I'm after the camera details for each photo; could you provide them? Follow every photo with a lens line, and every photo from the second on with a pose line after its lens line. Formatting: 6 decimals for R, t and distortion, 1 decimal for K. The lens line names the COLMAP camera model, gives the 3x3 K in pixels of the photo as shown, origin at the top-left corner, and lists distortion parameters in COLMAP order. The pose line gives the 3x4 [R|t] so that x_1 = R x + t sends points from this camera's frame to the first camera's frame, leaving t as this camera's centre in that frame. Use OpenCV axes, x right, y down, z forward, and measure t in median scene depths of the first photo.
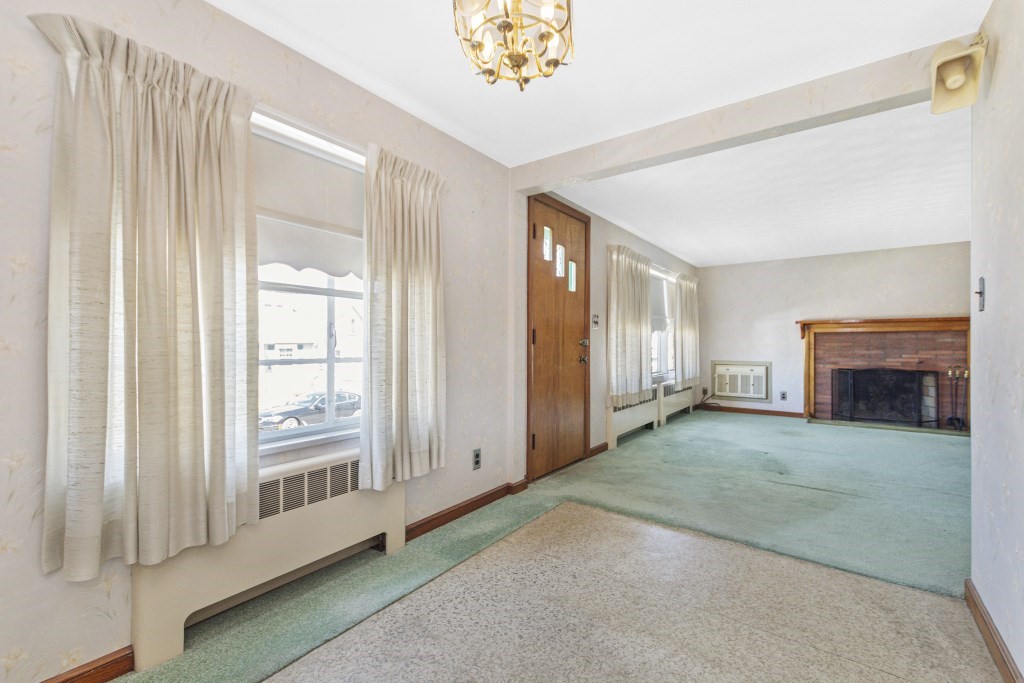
lens RADIAL K [[448.5, 0, 507.8], [0, 448.5, 343.3], [0, 0, 1]] dist [0.010941, -0.002149]
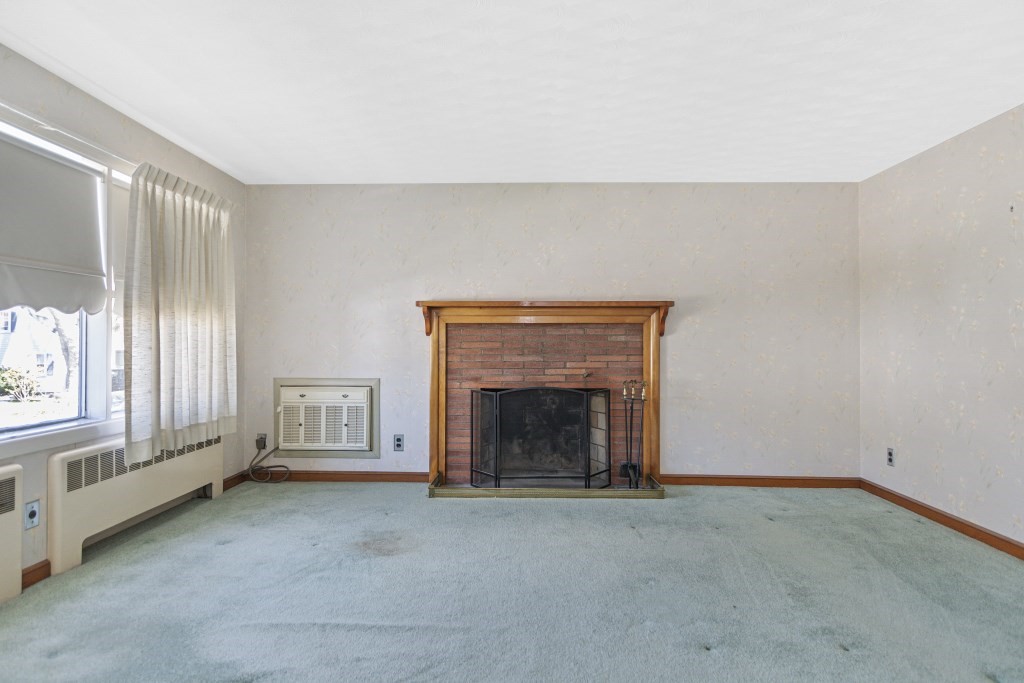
lens RADIAL K [[571.3, 0, 509.2], [0, 571.3, 344.0], [0, 0, 1]] dist [-0.000108, -0.001226]
pose [[0.819328, 0.001500, 0.573323, 0.411116], [-0.002153, 0.999998, 0.000460, 0.000508], [-0.573321, -0.001612, 0.819329, 0.461425]]
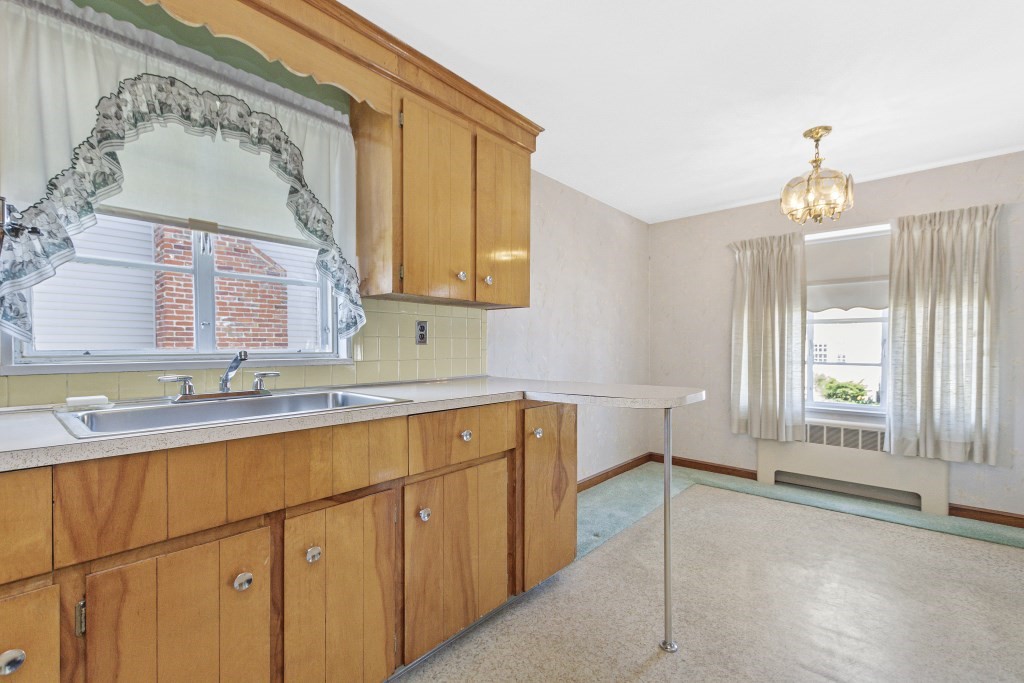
lens RADIAL K [[448.5, 0, 514.4], [0, 448.5, 353.3], [0, 0, 1]] dist [0.010941, -0.002149]
pose [[-0.078980, 0.009846, -0.996828, 0.497672], [-0.003655, 0.999942, 0.010166, -0.004816], [0.996869, 0.004447, -0.078940, -0.043873]]
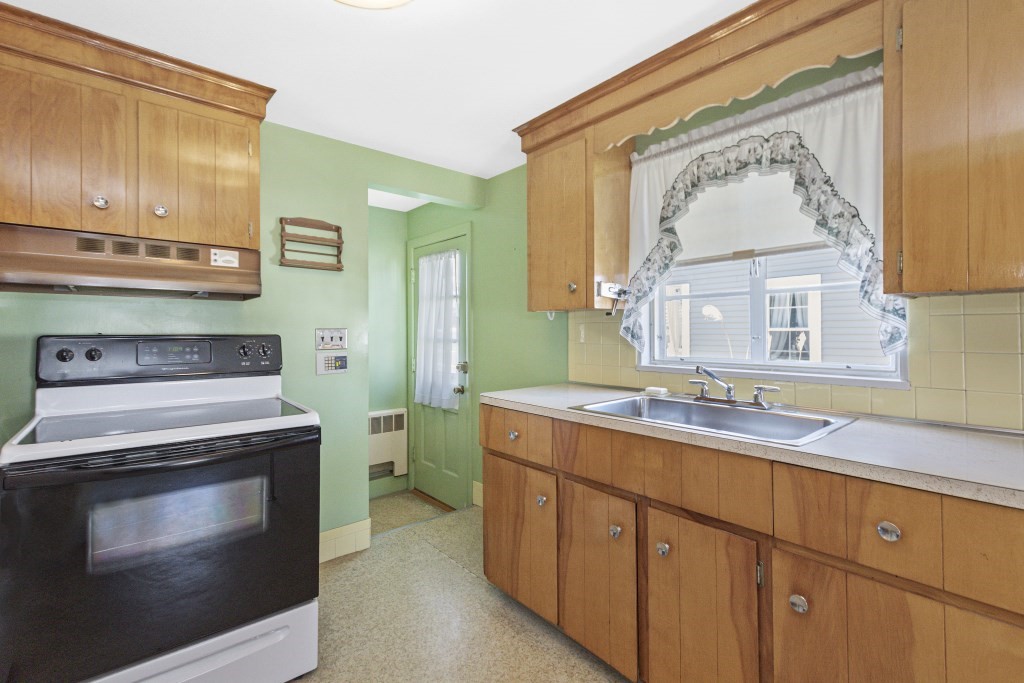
lens RADIAL K [[448.5, 0, 506.7], [0, 448.5, 324.3], [0, 0, 1]] dist [0.010941, -0.002149]
pose [[-0.974605, 0.004976, 0.223877, 0.312736], [0.002030, 0.999908, -0.013385, -0.027507], [-0.223923, -0.012591, -0.974526, 0.111514]]
